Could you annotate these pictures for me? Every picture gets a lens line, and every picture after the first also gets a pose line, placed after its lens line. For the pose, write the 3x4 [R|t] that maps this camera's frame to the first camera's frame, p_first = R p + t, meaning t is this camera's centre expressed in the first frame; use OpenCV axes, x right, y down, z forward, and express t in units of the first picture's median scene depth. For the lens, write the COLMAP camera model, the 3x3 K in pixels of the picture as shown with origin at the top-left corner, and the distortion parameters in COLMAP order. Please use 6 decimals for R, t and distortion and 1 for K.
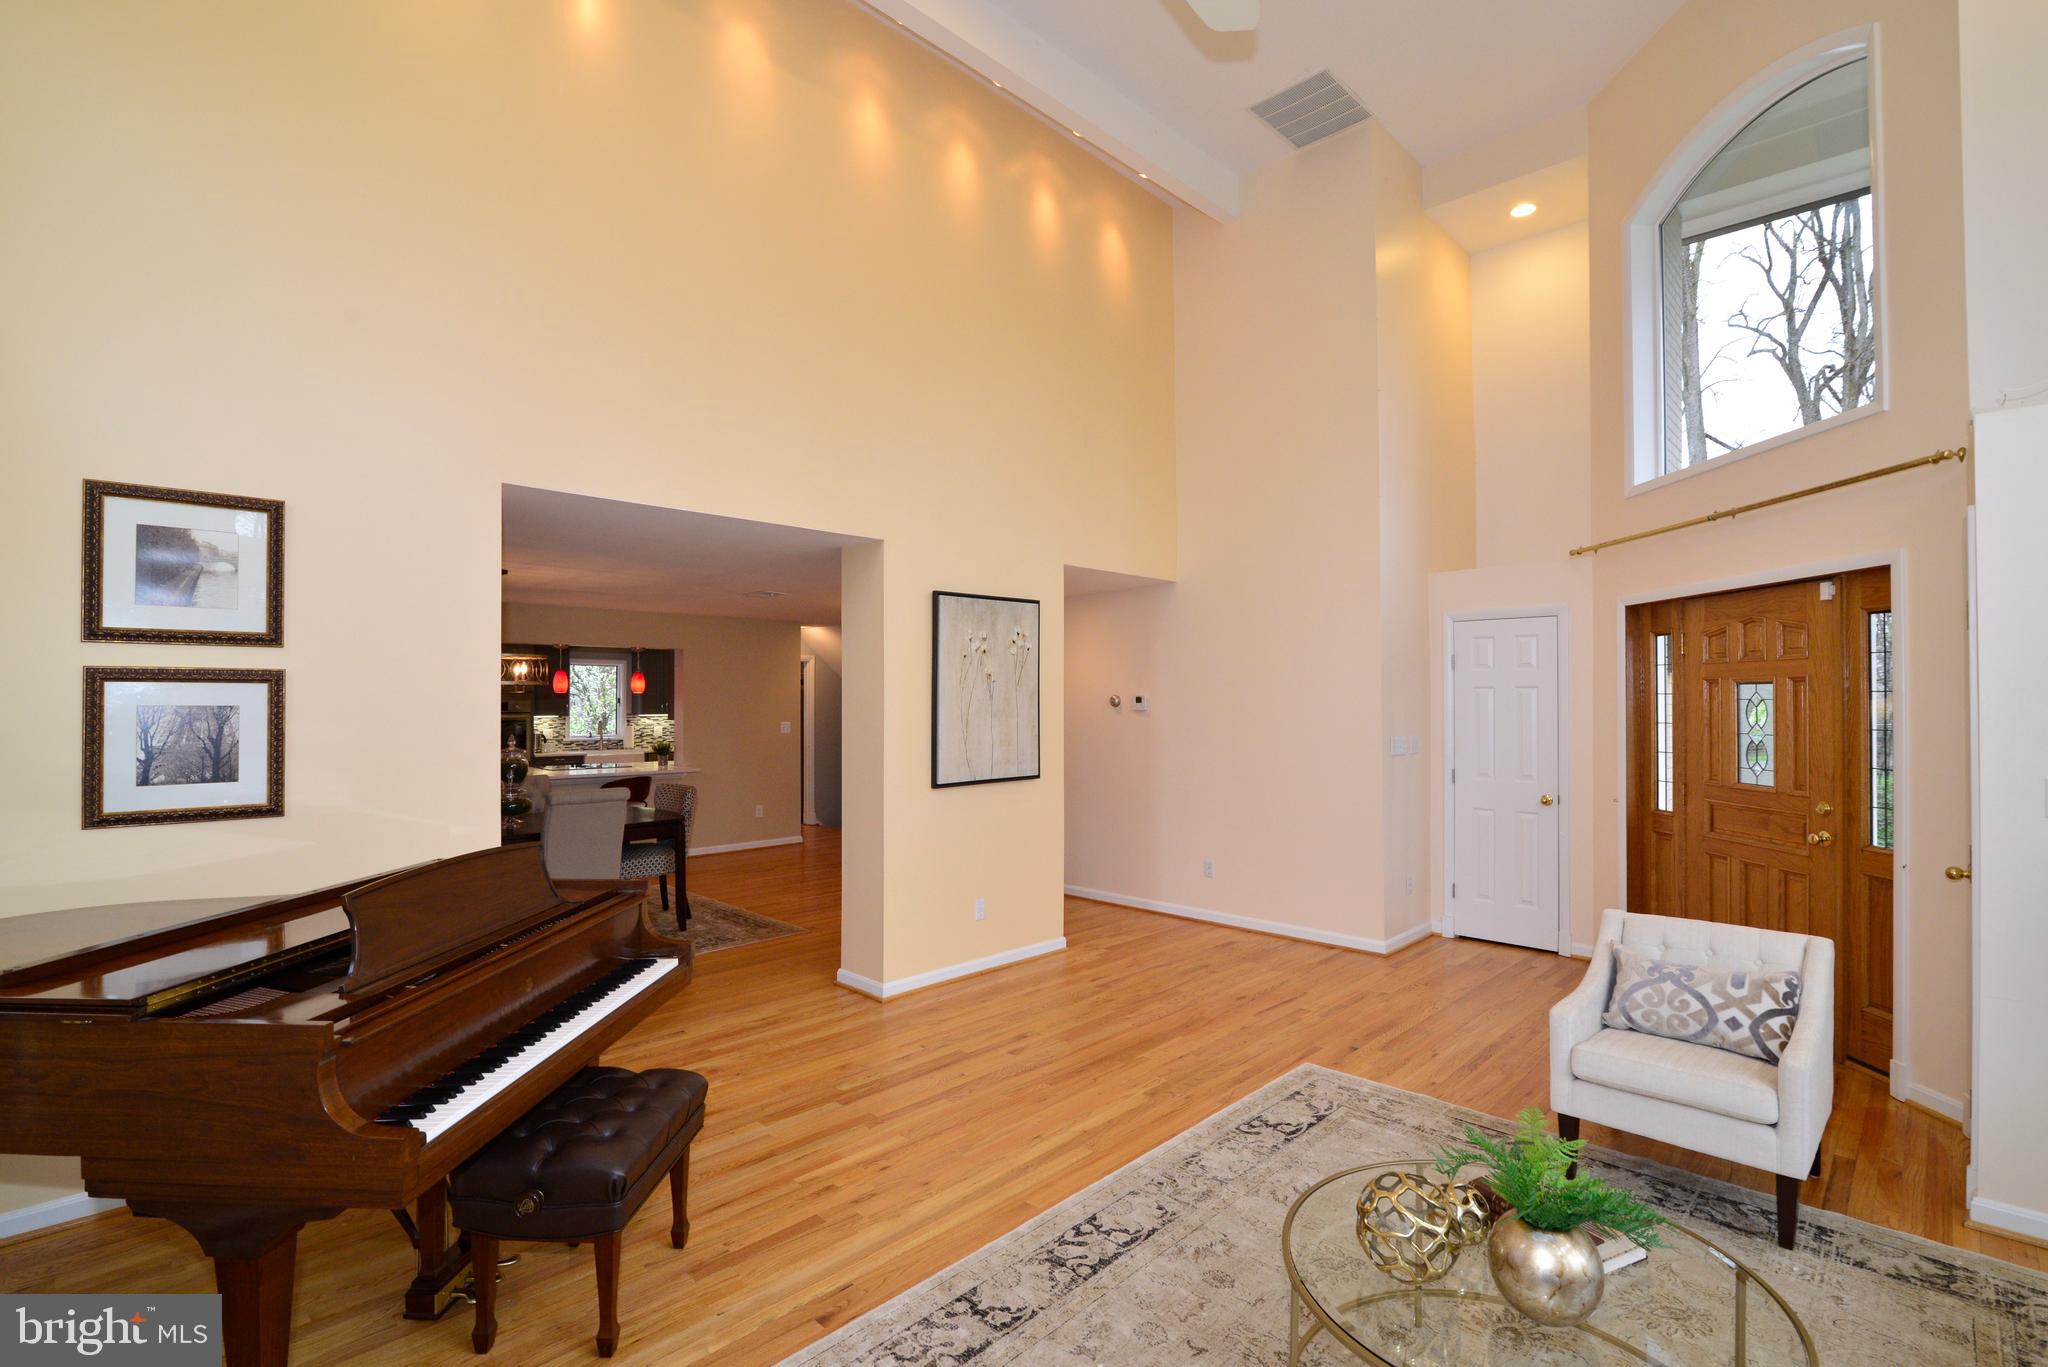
lens RADIAL K [[933.5, 0, 1017.6], [0, 933.5, 692.0], [0, 0, 1]] dist [-0.017459, 0.000113]
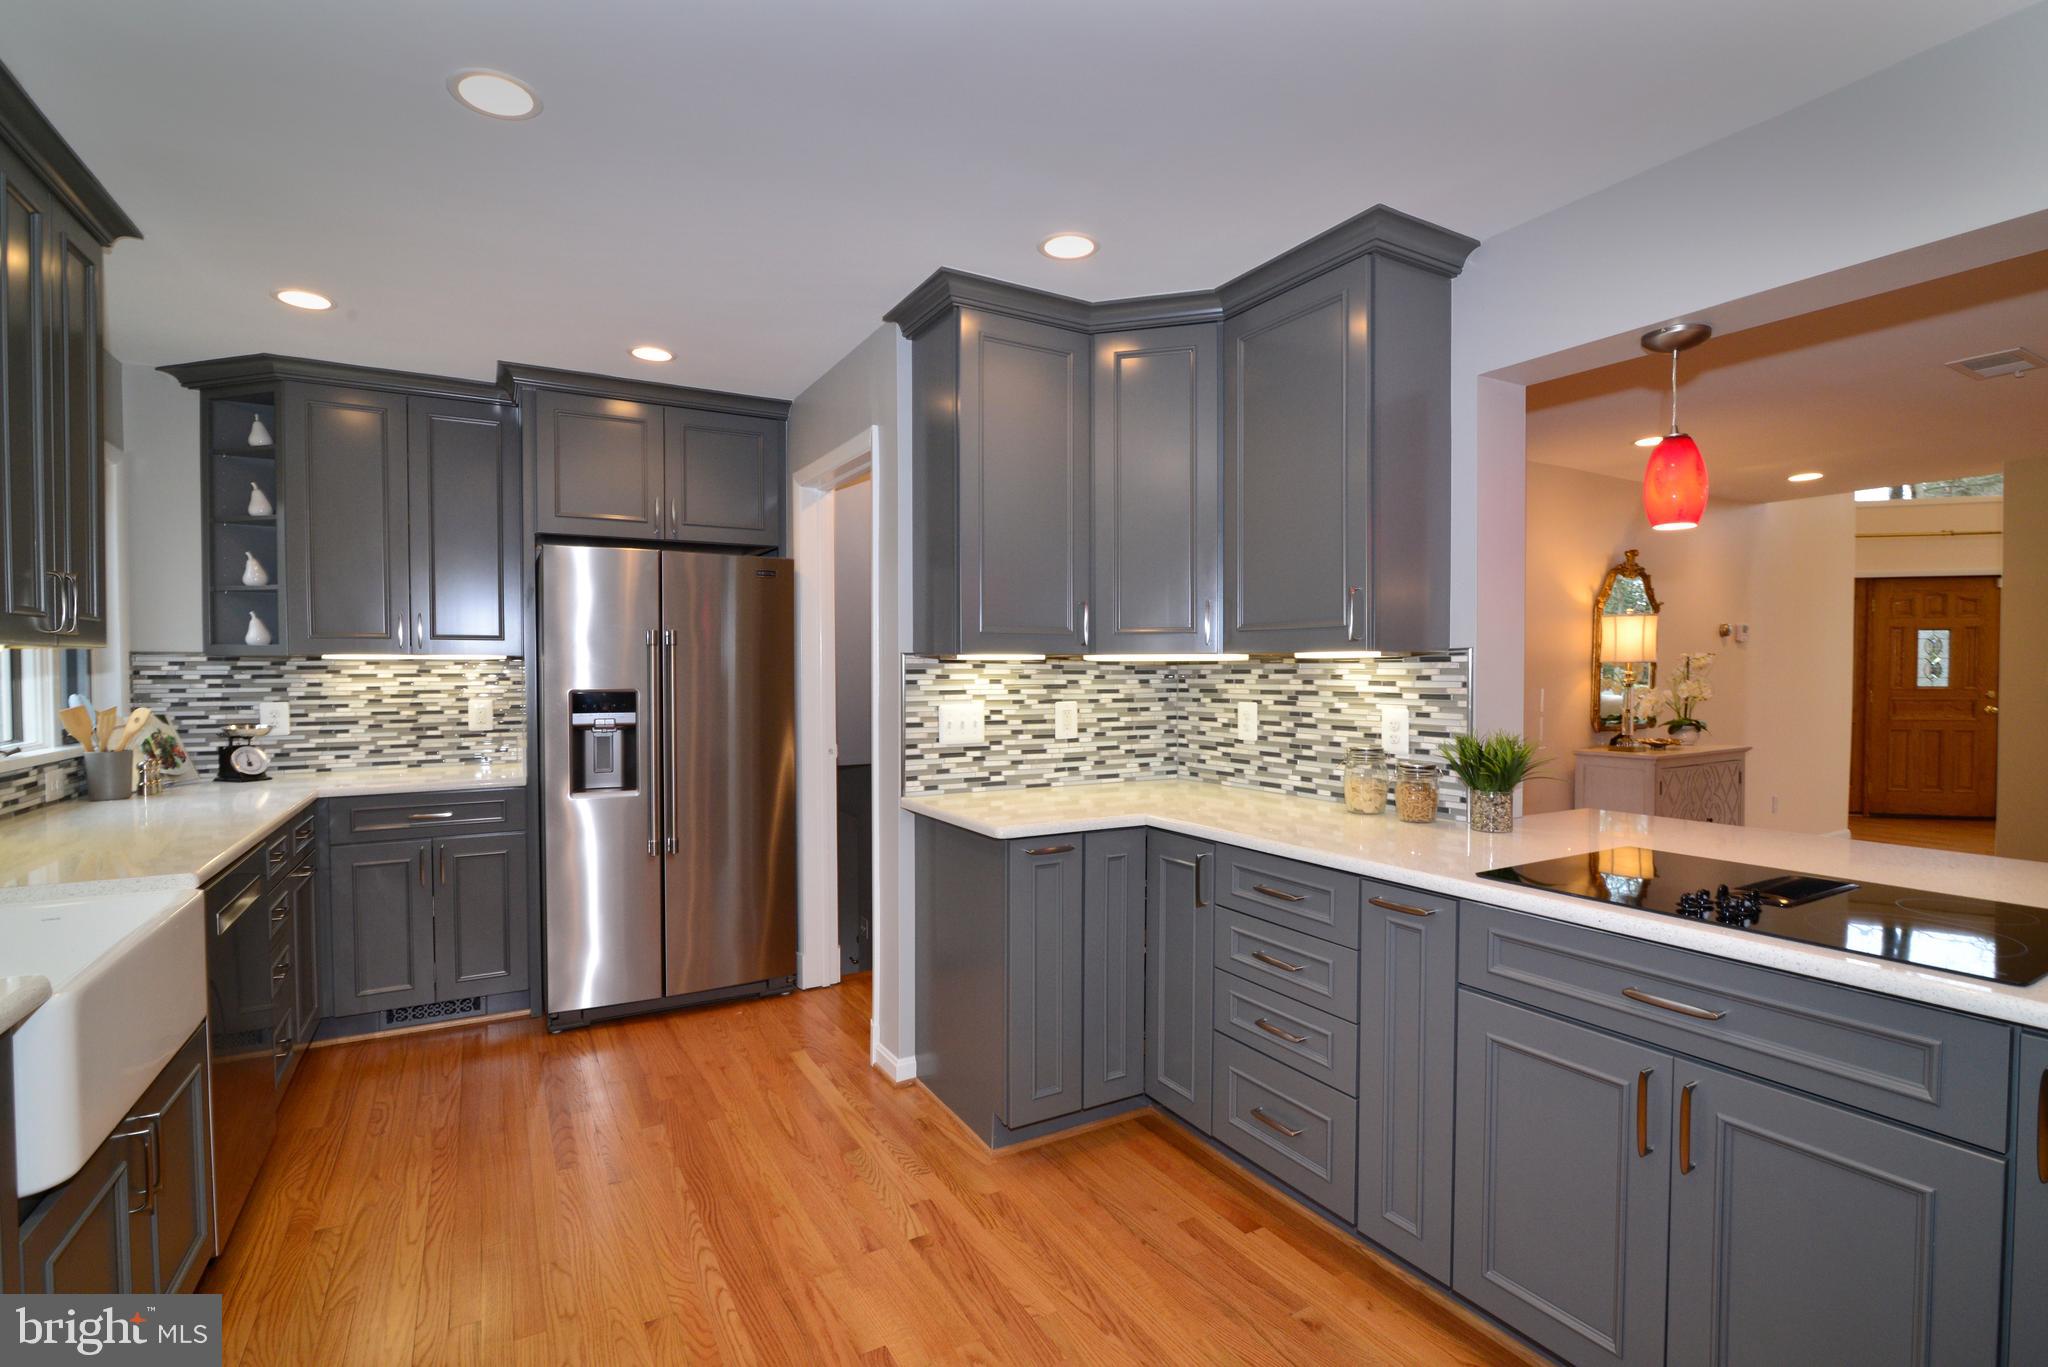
lens RADIAL K [[933.5, 0, 1017.6], [0, 933.5, 692.0], [0, 0, 1]] dist [-0.017459, 0.000113]
pose [[0.265653, -0.023668, 0.963778, -0.524330], [-0.006580, 0.999631, 0.026362, 0.029190], [-0.964046, -0.013345, 0.265399, 0.851100]]
